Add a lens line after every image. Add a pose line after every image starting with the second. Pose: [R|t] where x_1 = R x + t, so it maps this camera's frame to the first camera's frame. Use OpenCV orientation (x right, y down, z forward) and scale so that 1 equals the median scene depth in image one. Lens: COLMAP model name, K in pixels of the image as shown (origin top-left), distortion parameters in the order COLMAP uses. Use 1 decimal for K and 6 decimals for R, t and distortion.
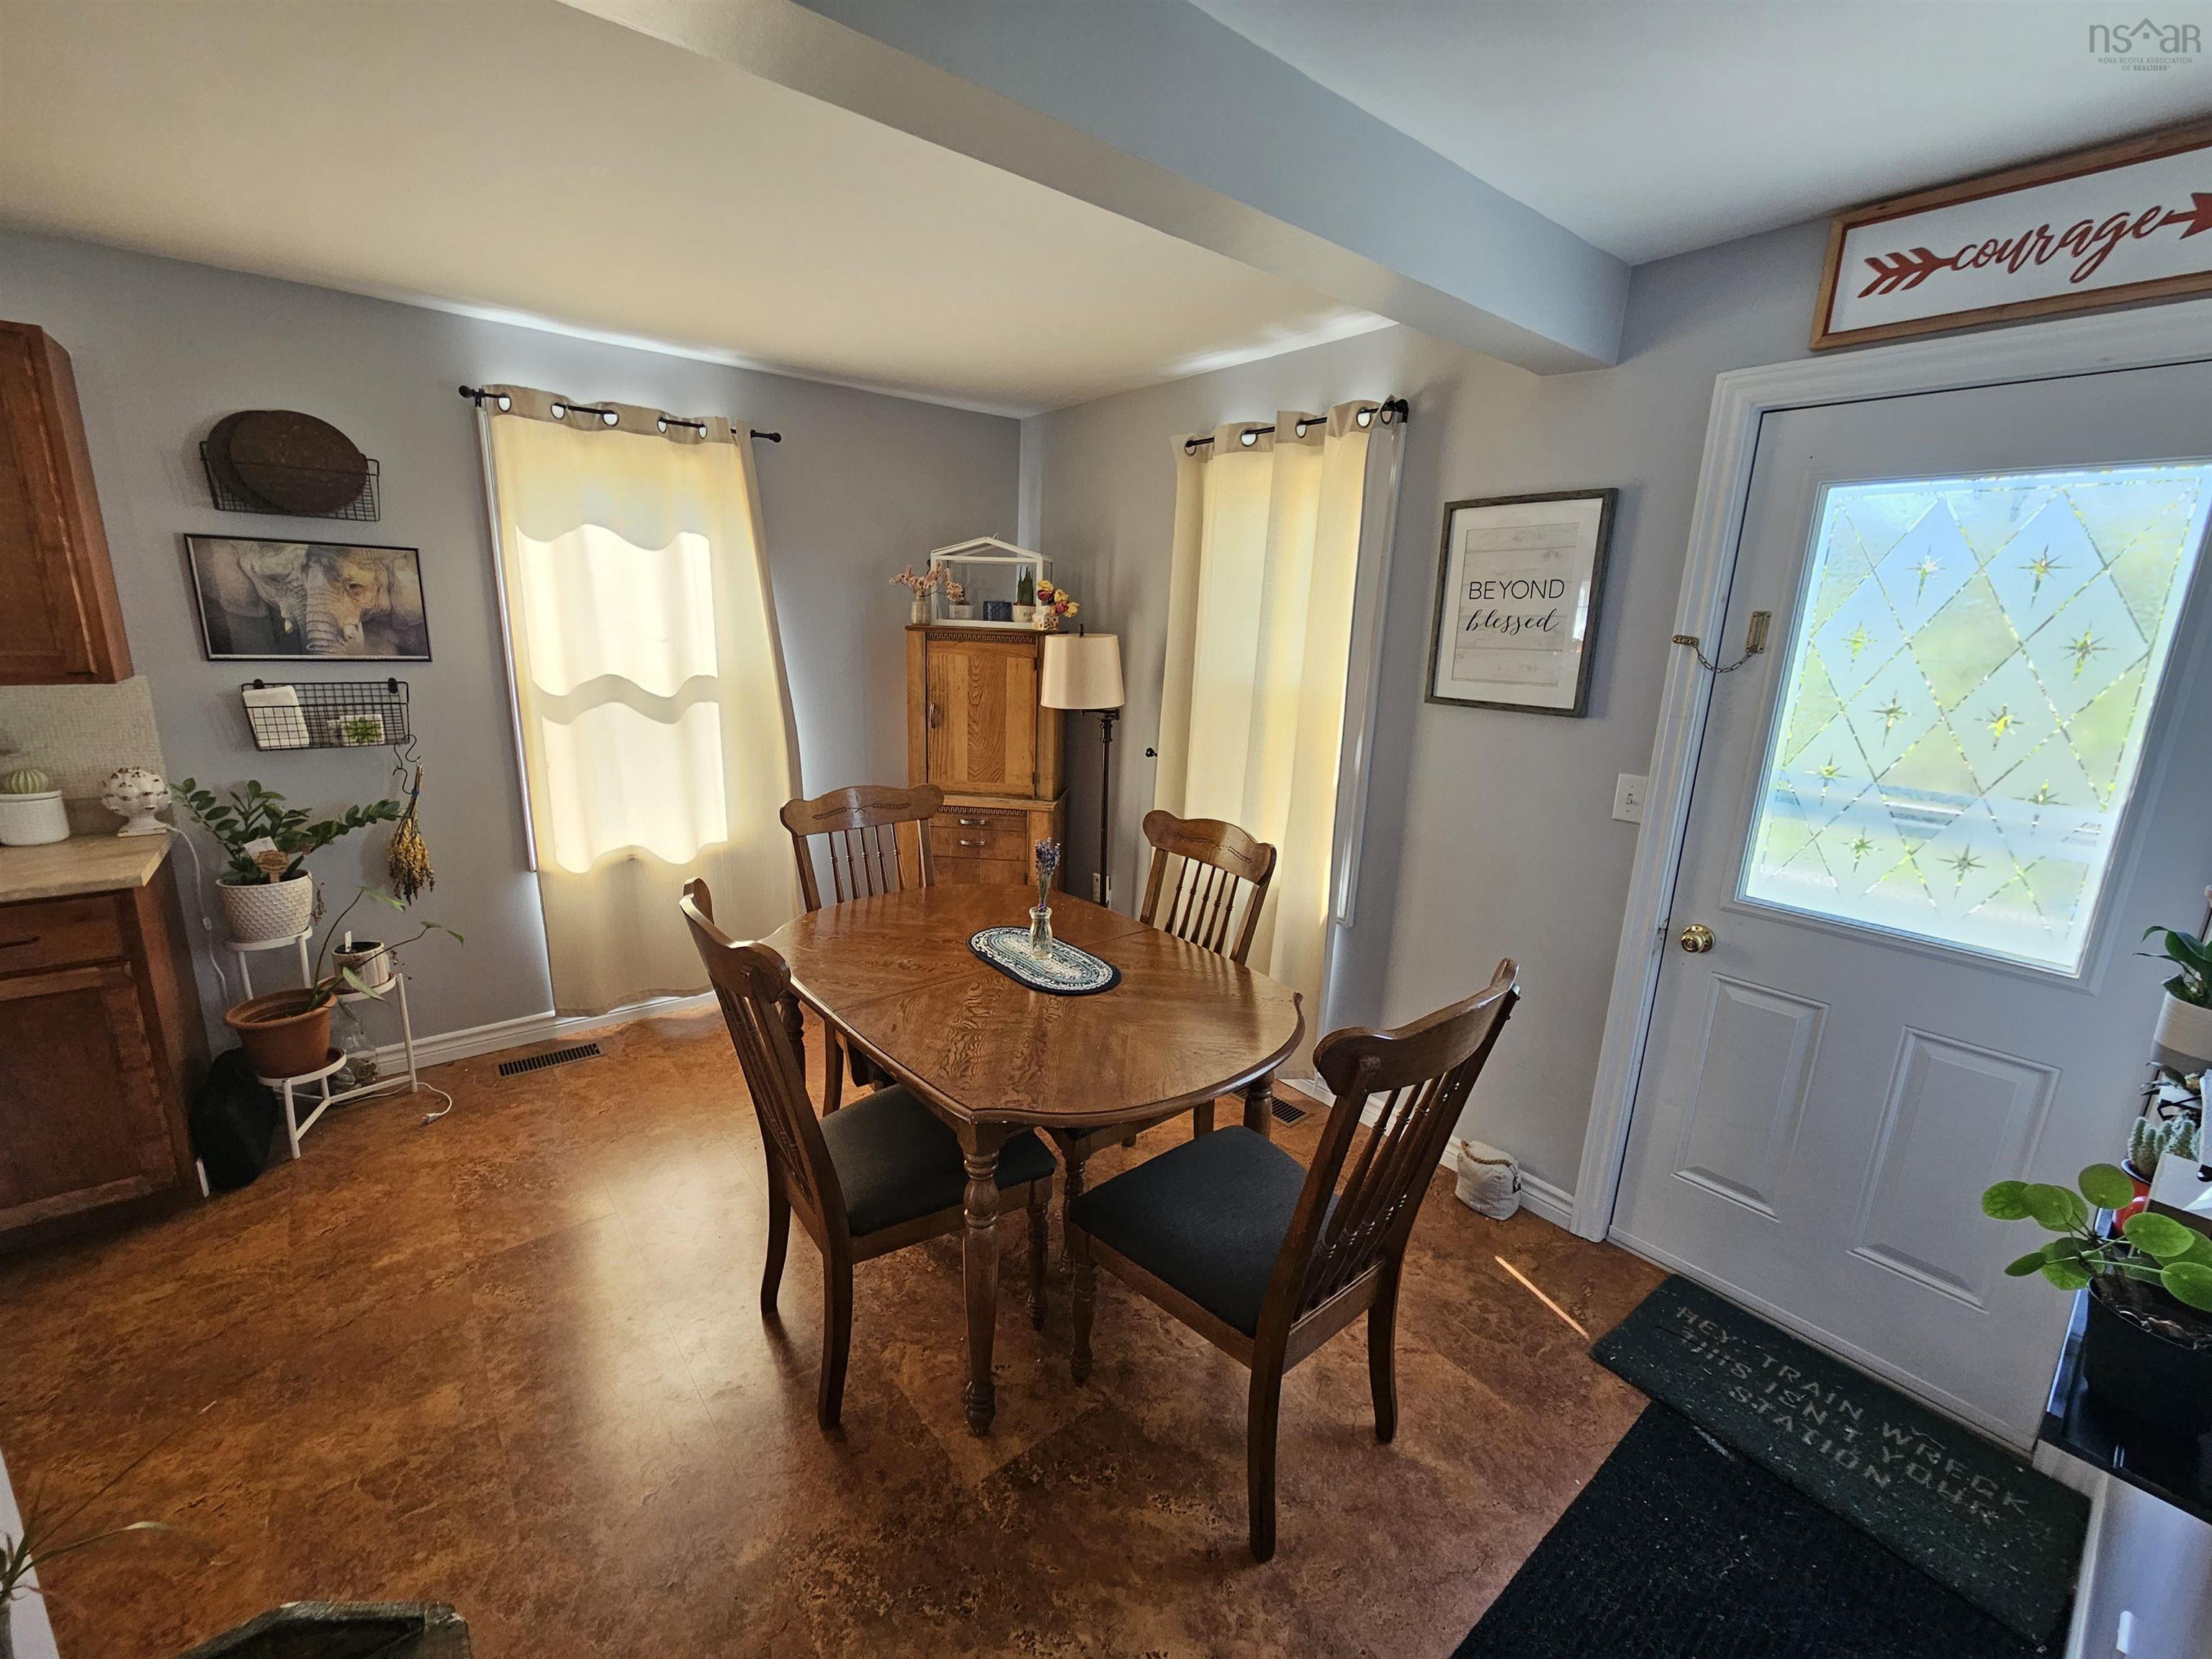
lens RADIAL K [[892.0, 0, 1112.0], [0, 892.0, 834.8], [0, 0, 1]] dist [-0.008112, 0.000312]
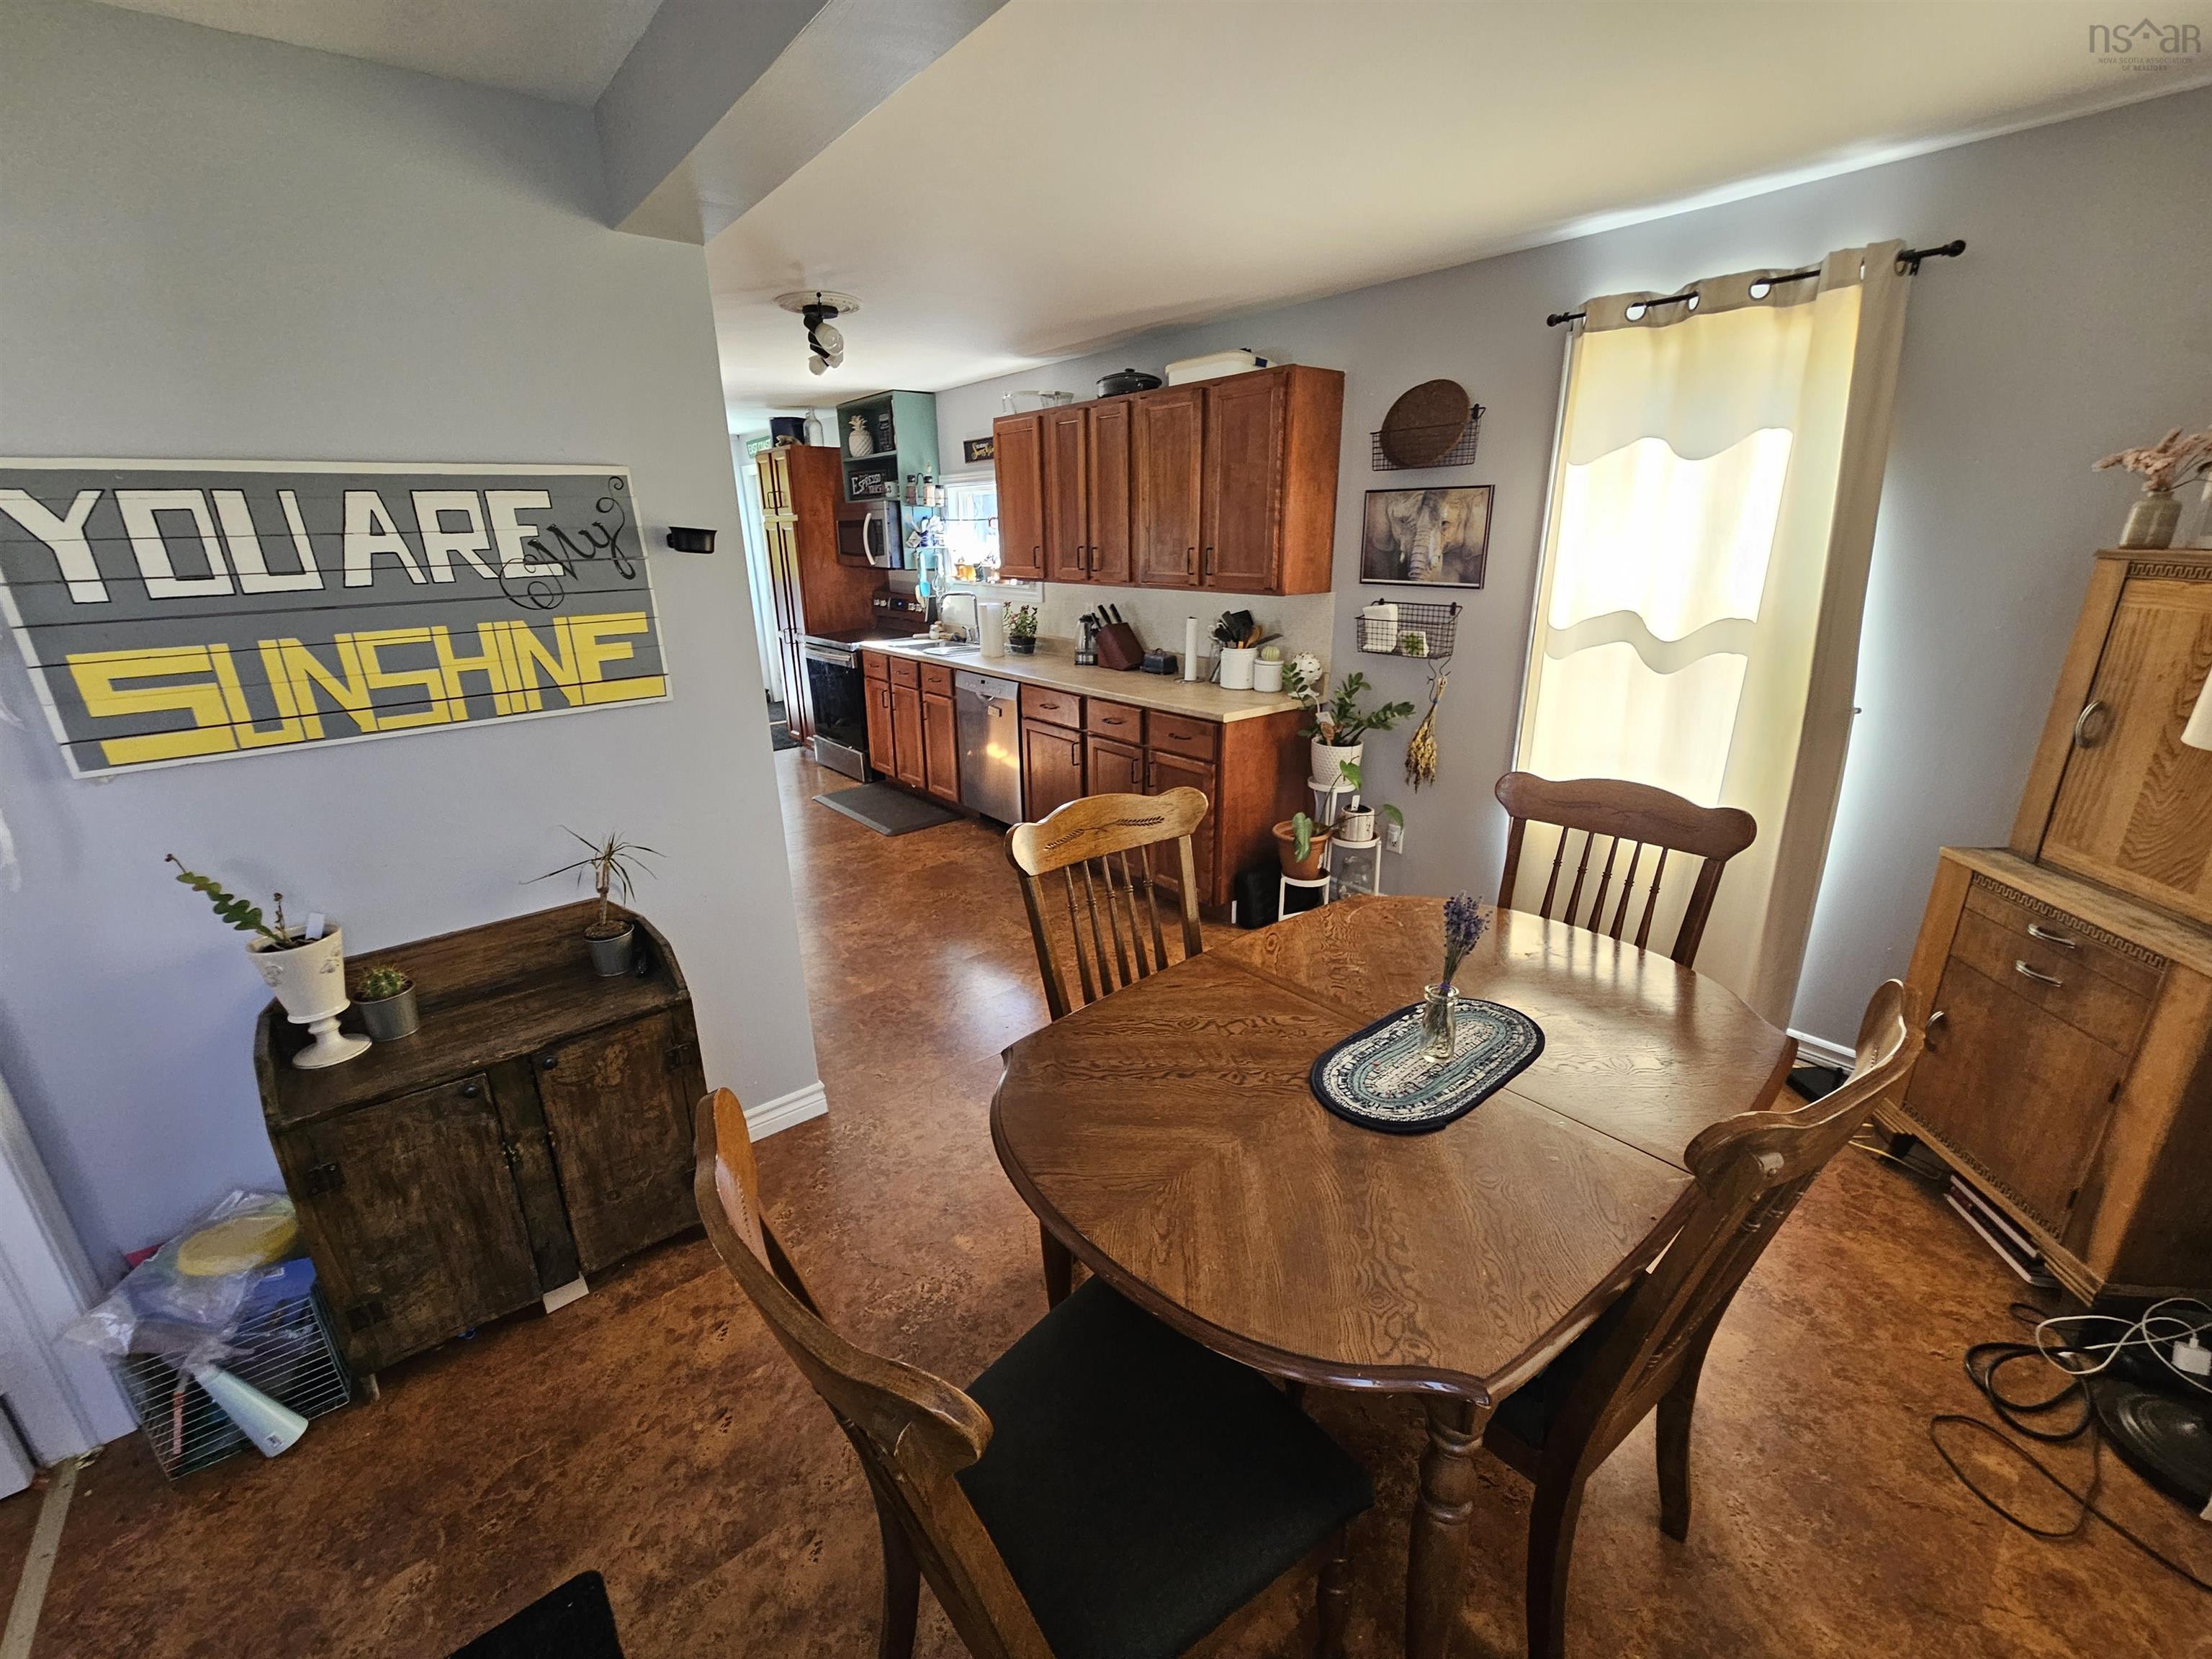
lens RADIAL K [[917.3, 0, 1106.0], [0, 917.3, 829.5], [0, 0, 1]] dist [-0.000156, 0.000711]
pose [[-0.008609, 0.279841, -0.960008, 0.453023], [-0.218047, 0.936416, 0.274920, -0.134871], [0.975900, 0.211694, 0.052956, 0.580242]]
